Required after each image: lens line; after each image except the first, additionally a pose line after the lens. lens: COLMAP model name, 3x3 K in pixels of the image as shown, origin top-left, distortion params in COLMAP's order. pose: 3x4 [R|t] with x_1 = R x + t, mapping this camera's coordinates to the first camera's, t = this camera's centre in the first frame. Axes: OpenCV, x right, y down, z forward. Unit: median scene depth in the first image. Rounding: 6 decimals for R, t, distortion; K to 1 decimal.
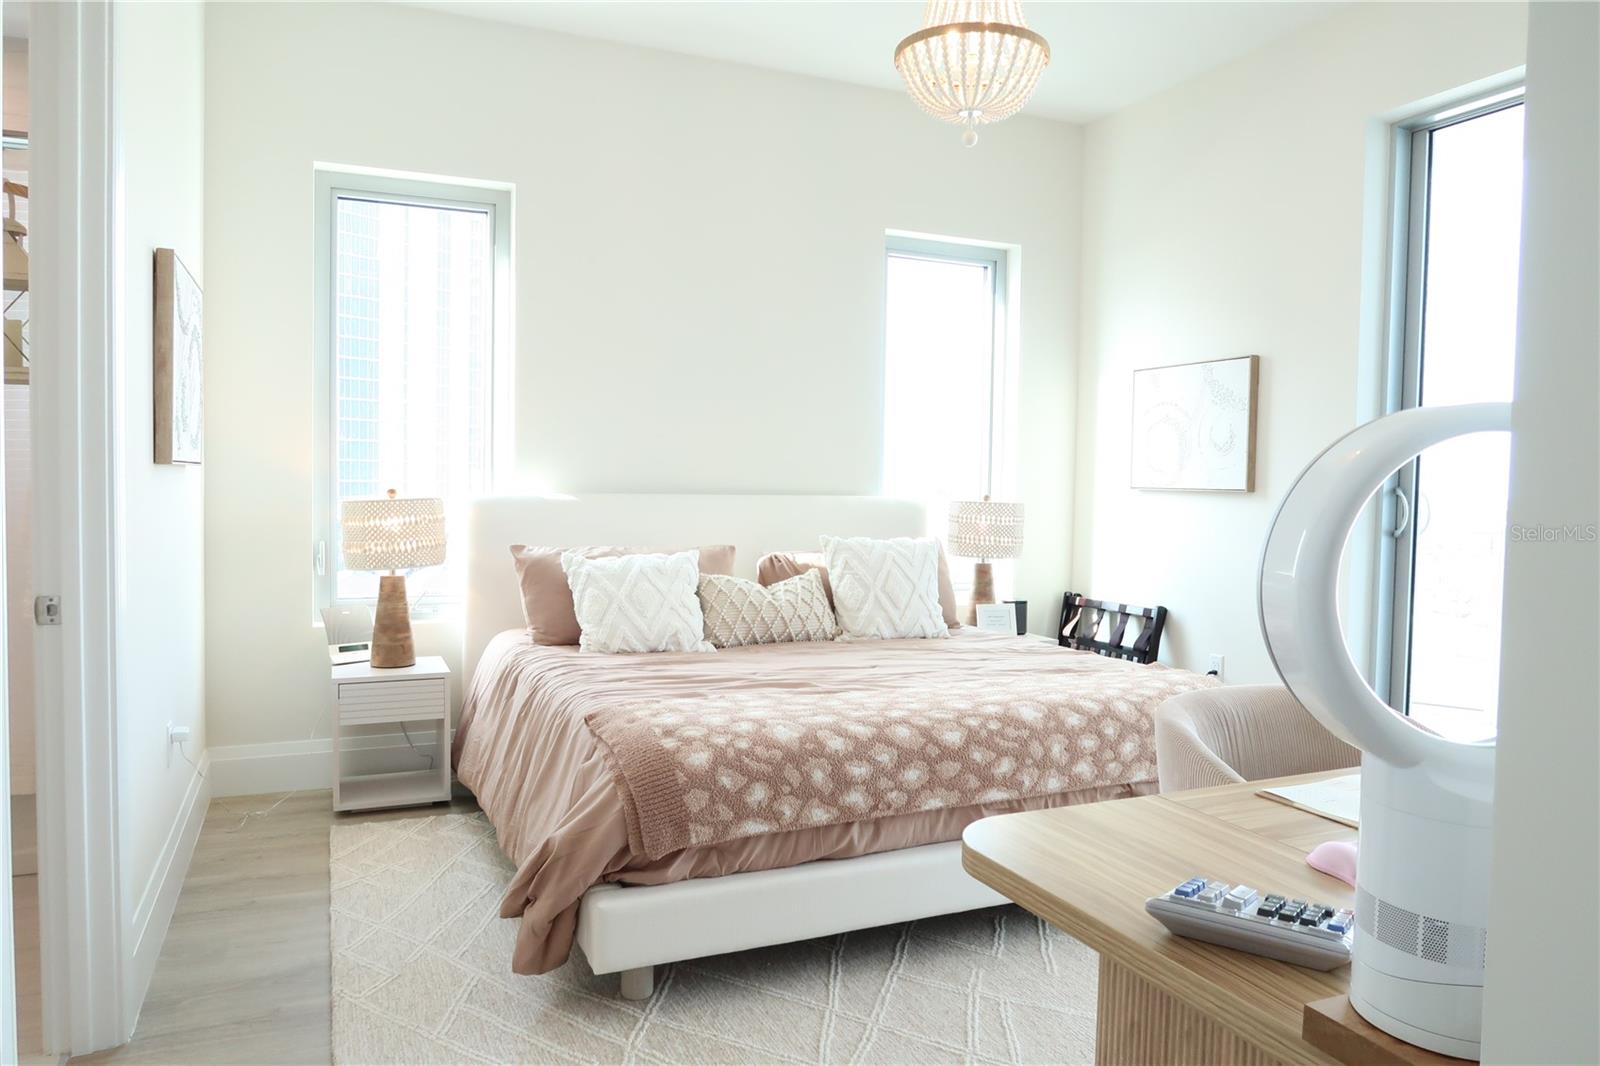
lens RADIAL K [[1104.4, 0, 802.0], [0, 1104.4, 531.5], [0, 0, 1]] dist [-0.025821, 0.010393]
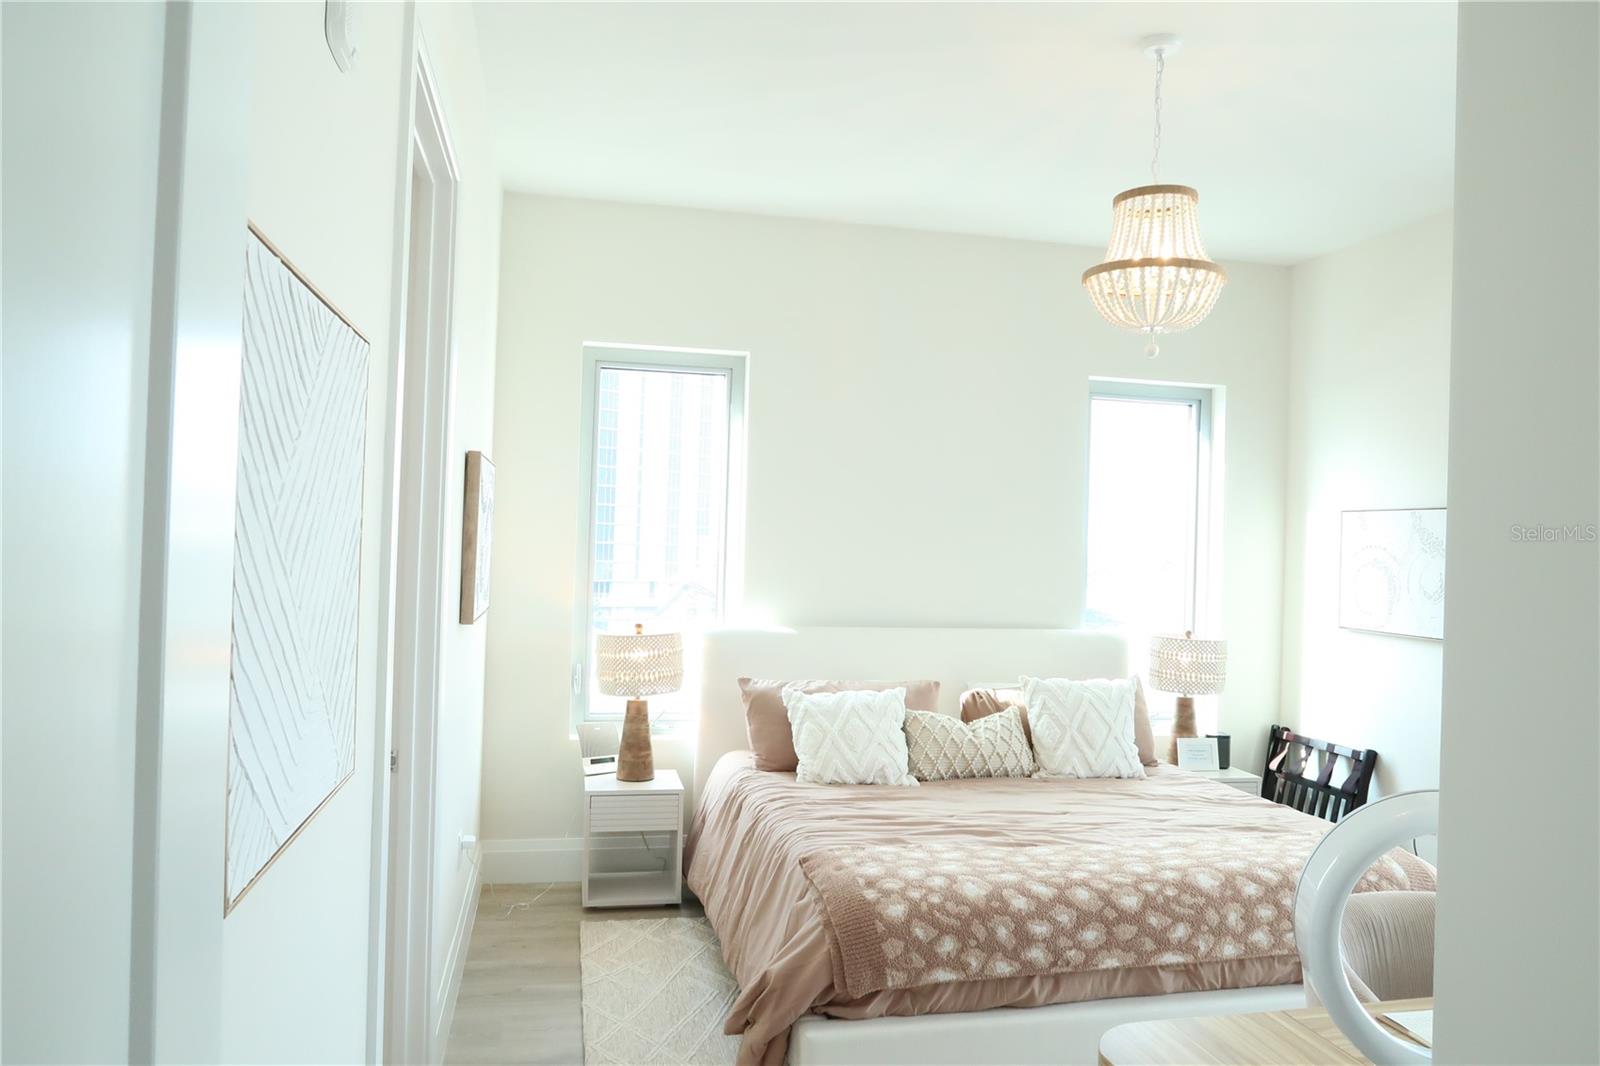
lens RADIAL K [[1104.4, 0, 797.9], [0, 1104.4, 534.9], [0, 0, 1]] dist [-0.025821, 0.010393]
pose [[0.979713, 0.010566, -0.200127, 0.019567], [-0.022089, 0.998218, -0.055434, -0.073056], [0.199185, 0.058730, 0.978201, -0.100972]]
